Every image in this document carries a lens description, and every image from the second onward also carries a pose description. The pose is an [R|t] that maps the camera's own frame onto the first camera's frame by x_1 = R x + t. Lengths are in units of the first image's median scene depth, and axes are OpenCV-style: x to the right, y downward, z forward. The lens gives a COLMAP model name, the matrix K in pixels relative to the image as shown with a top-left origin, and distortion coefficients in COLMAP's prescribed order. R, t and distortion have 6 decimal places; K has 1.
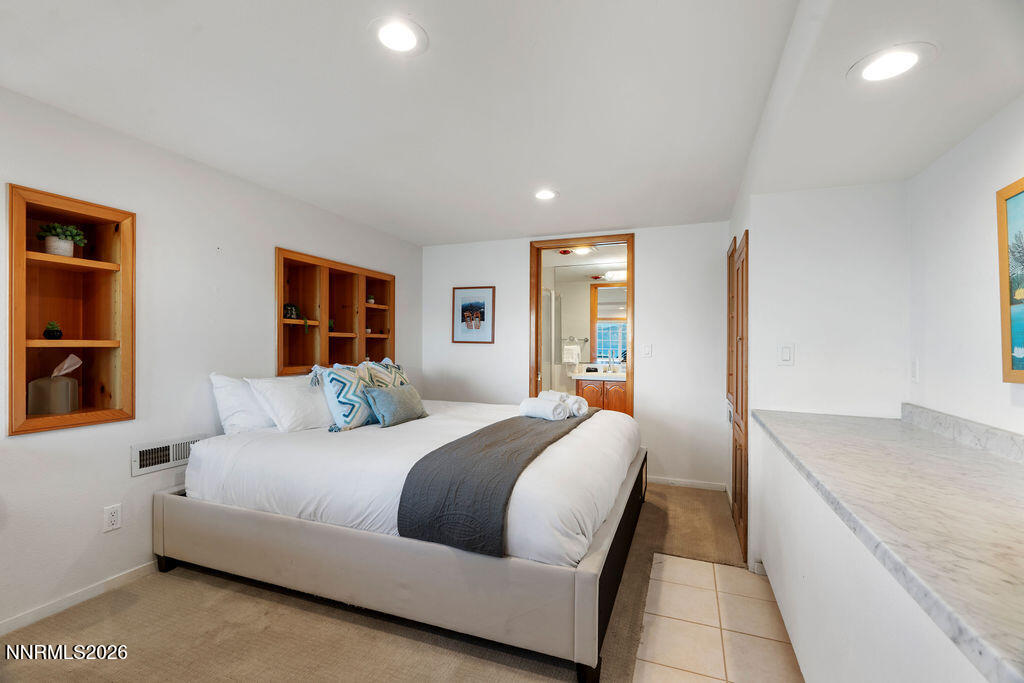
lens RADIAL K [[461.0, 0, 512.0], [0, 461.0, 341.5], [0, 0, 1]] dist [0.002371, 0.000501]
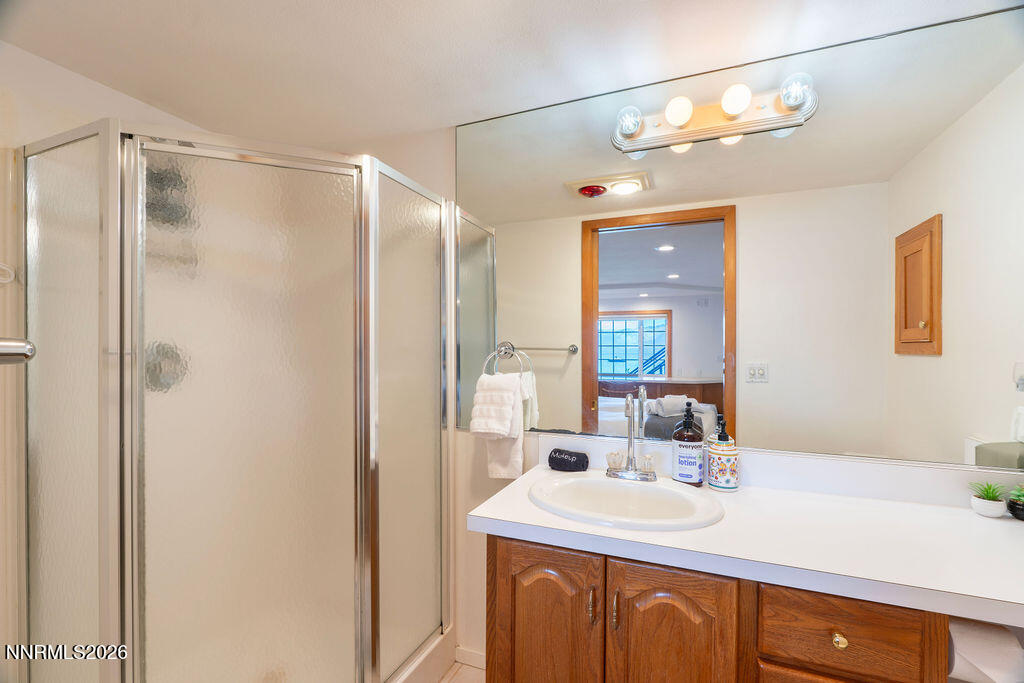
lens RADIAL K [[461.0, 0, 512.0], [0, 461.0, 341.5], [0, 0, 1]] dist [0.002371, 0.000501]
pose [[0.999799, 0.008611, -0.018102, 0.121065], [-0.008700, 0.999951, -0.004827, -0.009736], [0.018060, 0.004983, 0.999824, 0.601201]]
